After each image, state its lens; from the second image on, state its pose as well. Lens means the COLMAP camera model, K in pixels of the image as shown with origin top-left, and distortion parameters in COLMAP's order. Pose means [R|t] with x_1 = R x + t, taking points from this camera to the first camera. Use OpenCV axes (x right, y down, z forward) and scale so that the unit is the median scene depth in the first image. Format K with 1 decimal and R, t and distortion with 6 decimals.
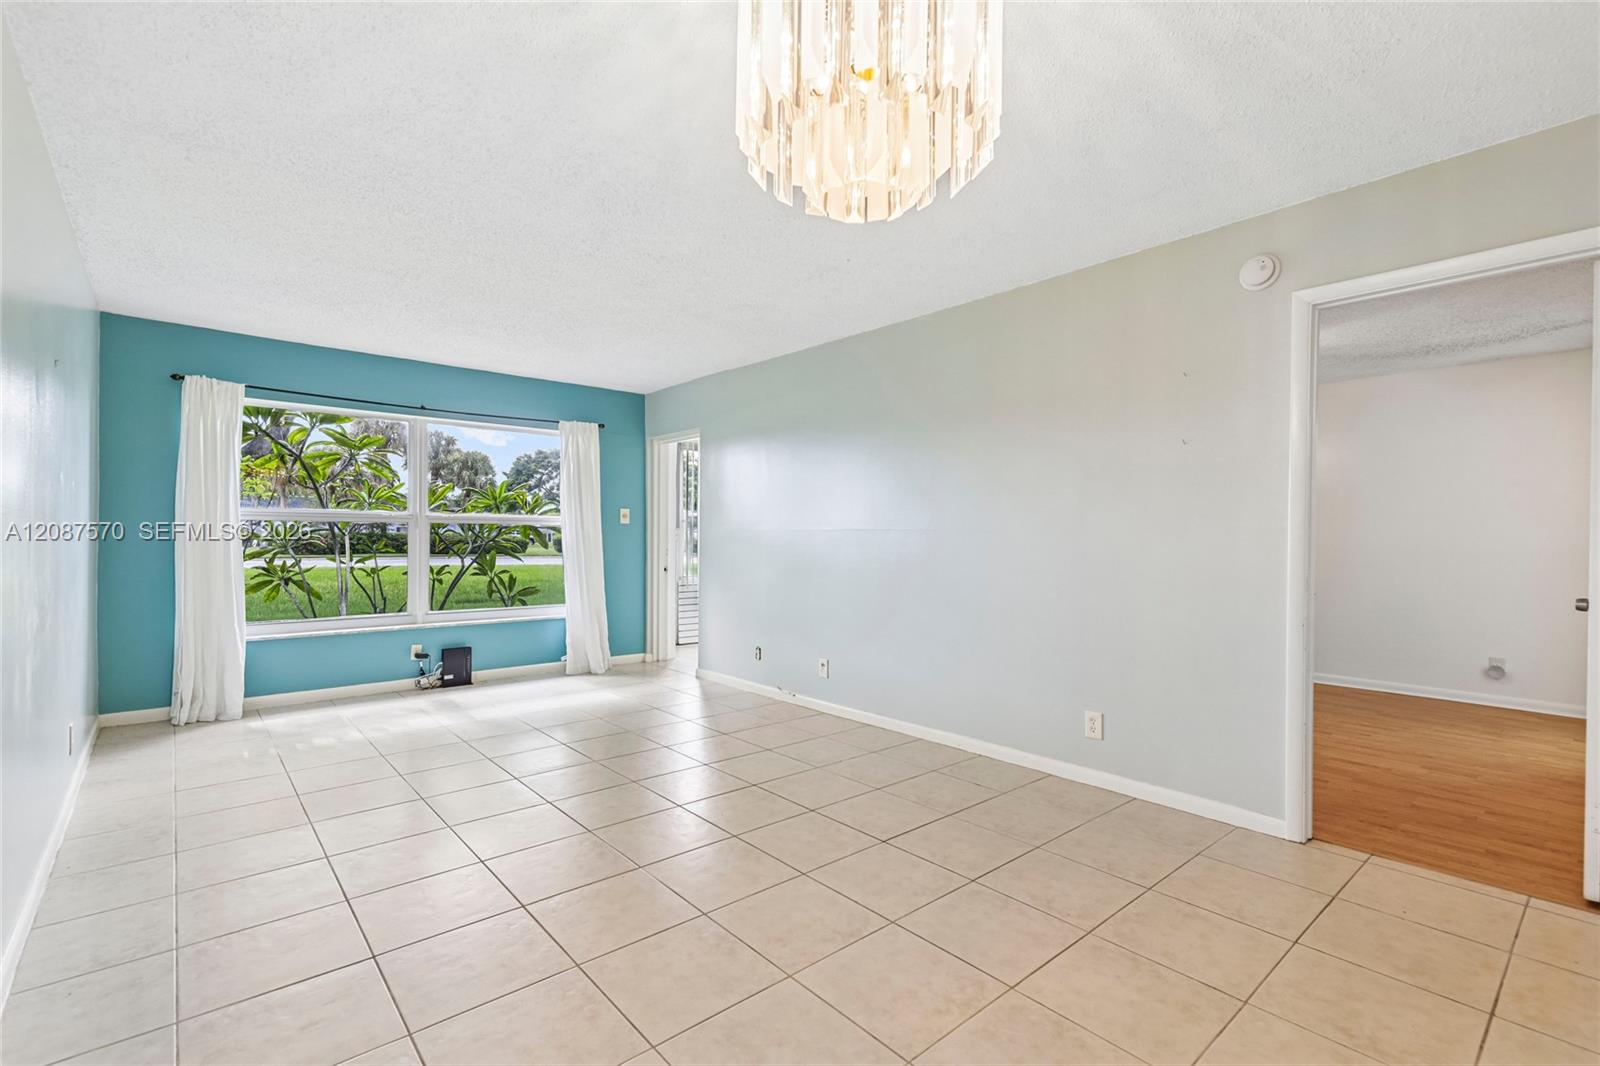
lens RADIAL K [[722.1, 0, 801.0], [0, 722.1, 526.0], [0, 0, 1]] dist [0.013384, -0.002777]
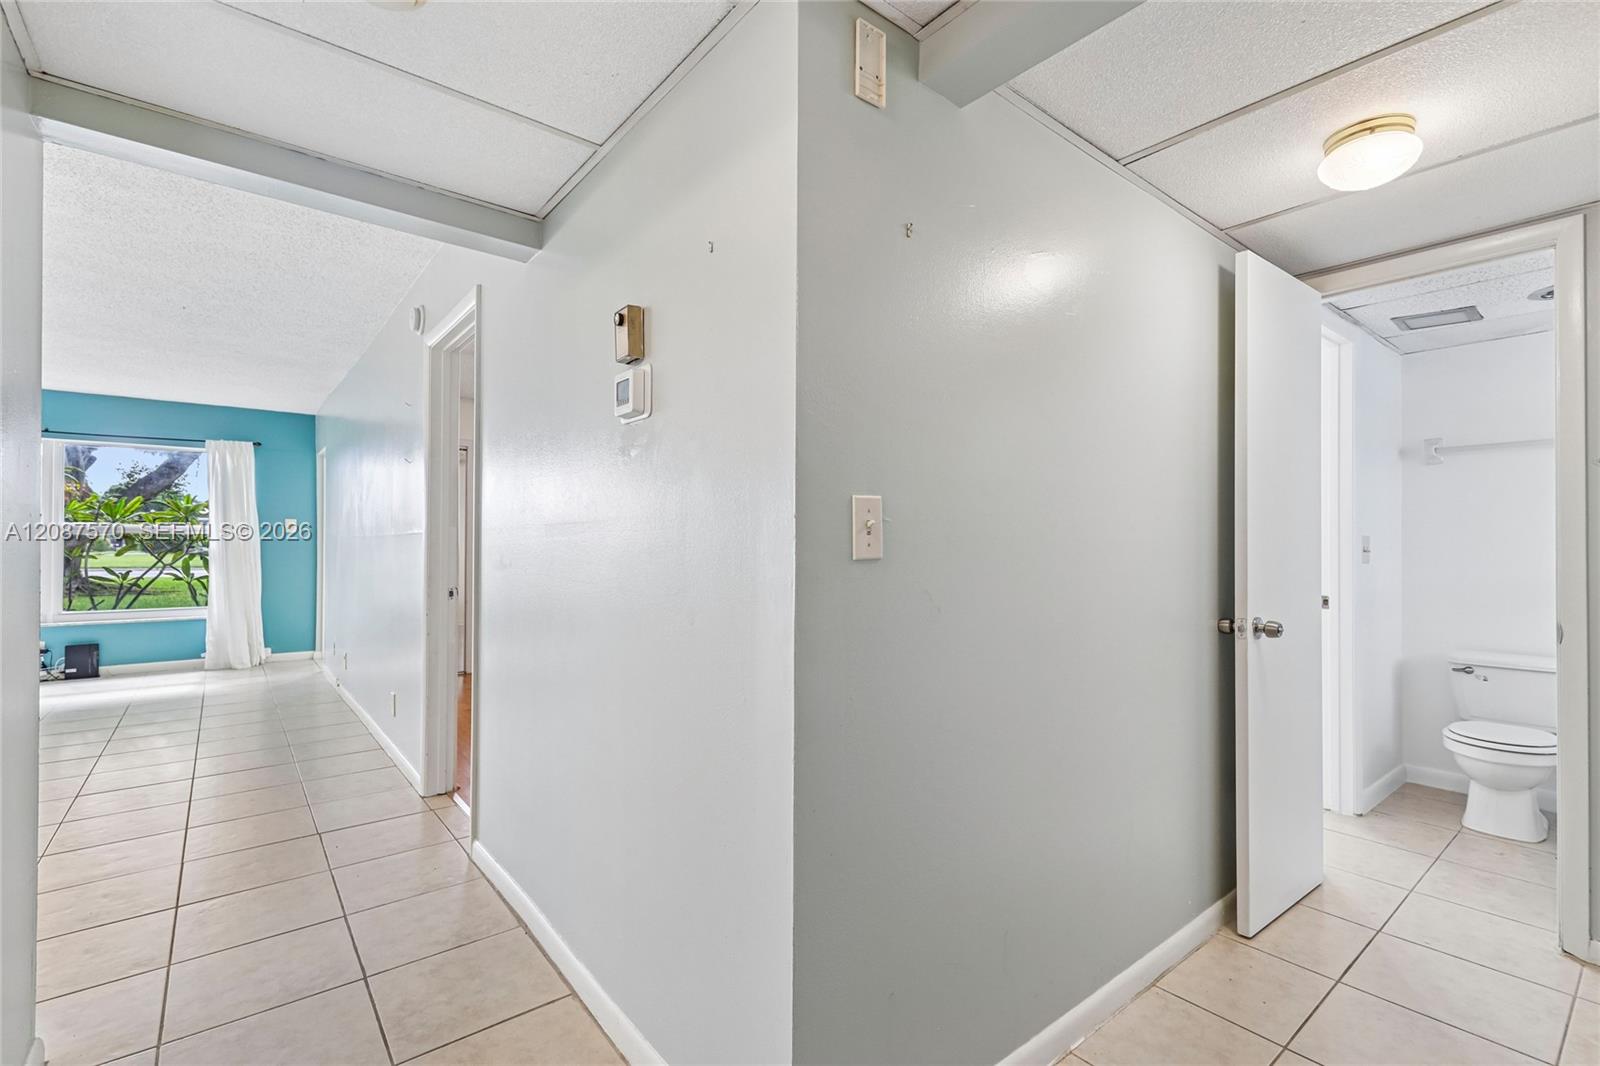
lens RADIAL K [[722.1, 0, 805.3], [0, 722.1, 536.1], [0, 0, 1]] dist [0.013384, -0.002777]
pose [[0.998765, -0.006052, -0.049310, 0.691922], [0.006316, 0.999967, 0.005193, 0.001105], [0.049277, -0.005498, 0.998770, -0.072871]]
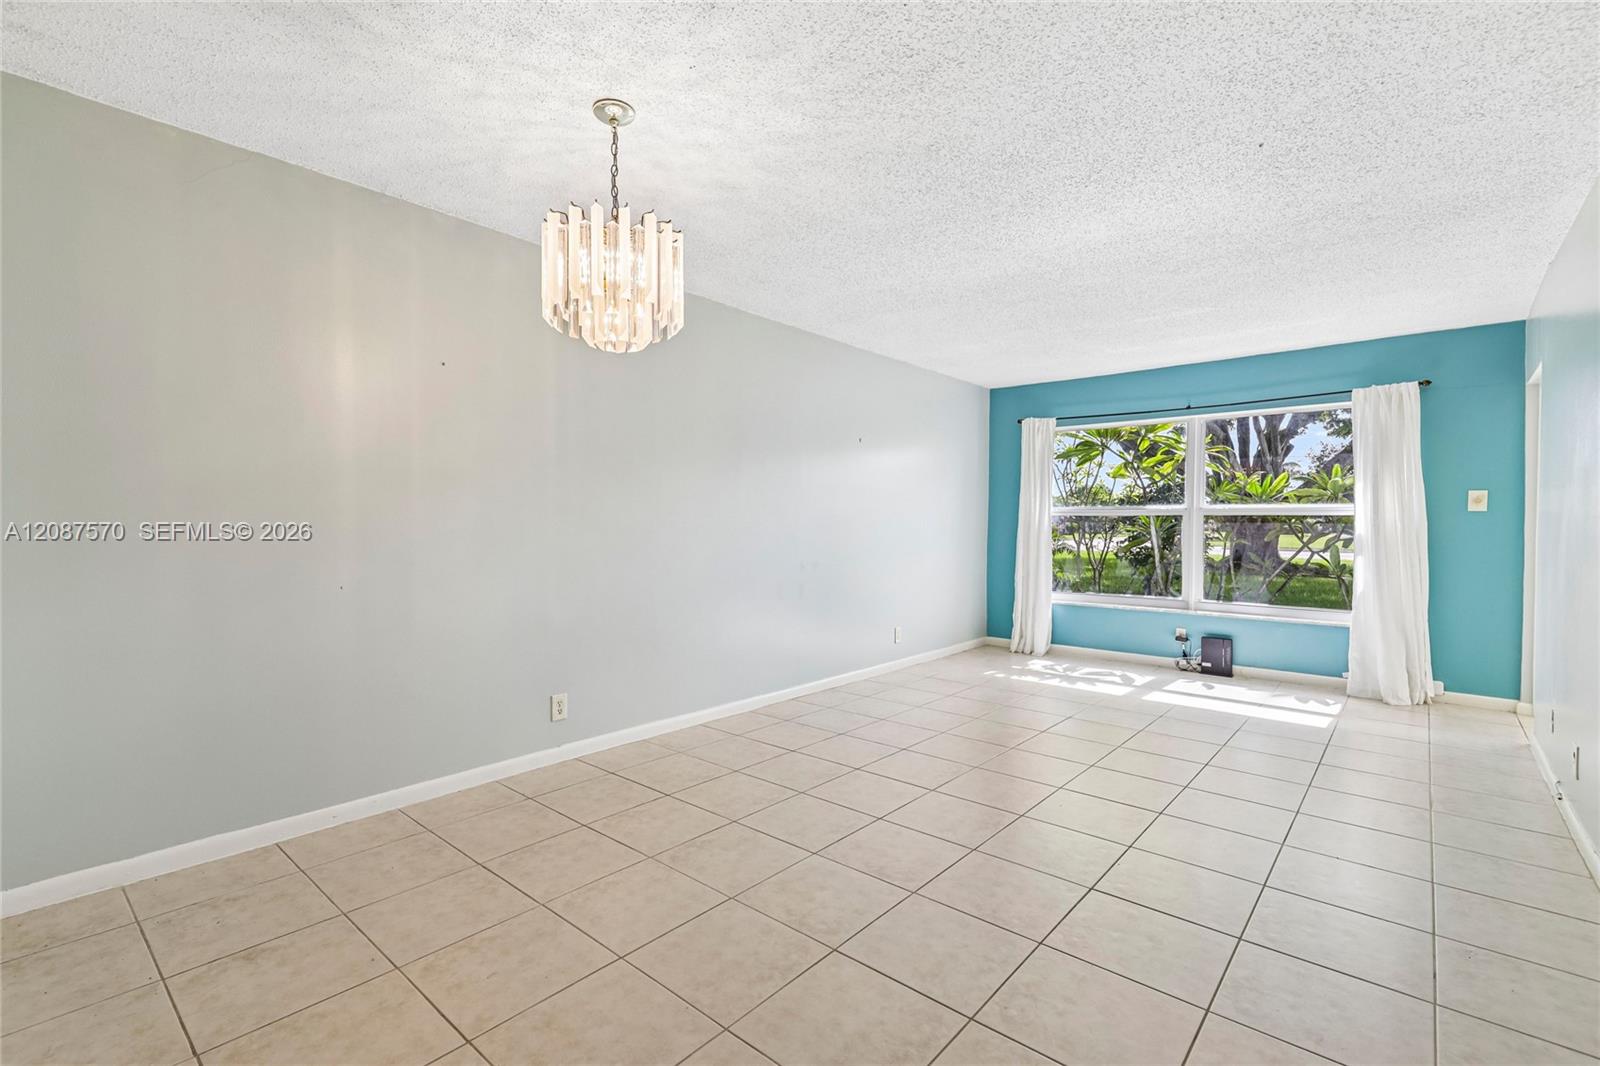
lens RADIAL K [[722.1, 0, 788.9], [0, 722.1, 531.8], [0, 0, 1]] dist [0.013384, -0.002777]
pose [[0.127603, 0.007482, -0.991797, 0.451021], [0.010104, 0.999910, 0.008843, 0.004150], [0.991774, -0.011150, 0.127516, 0.272320]]
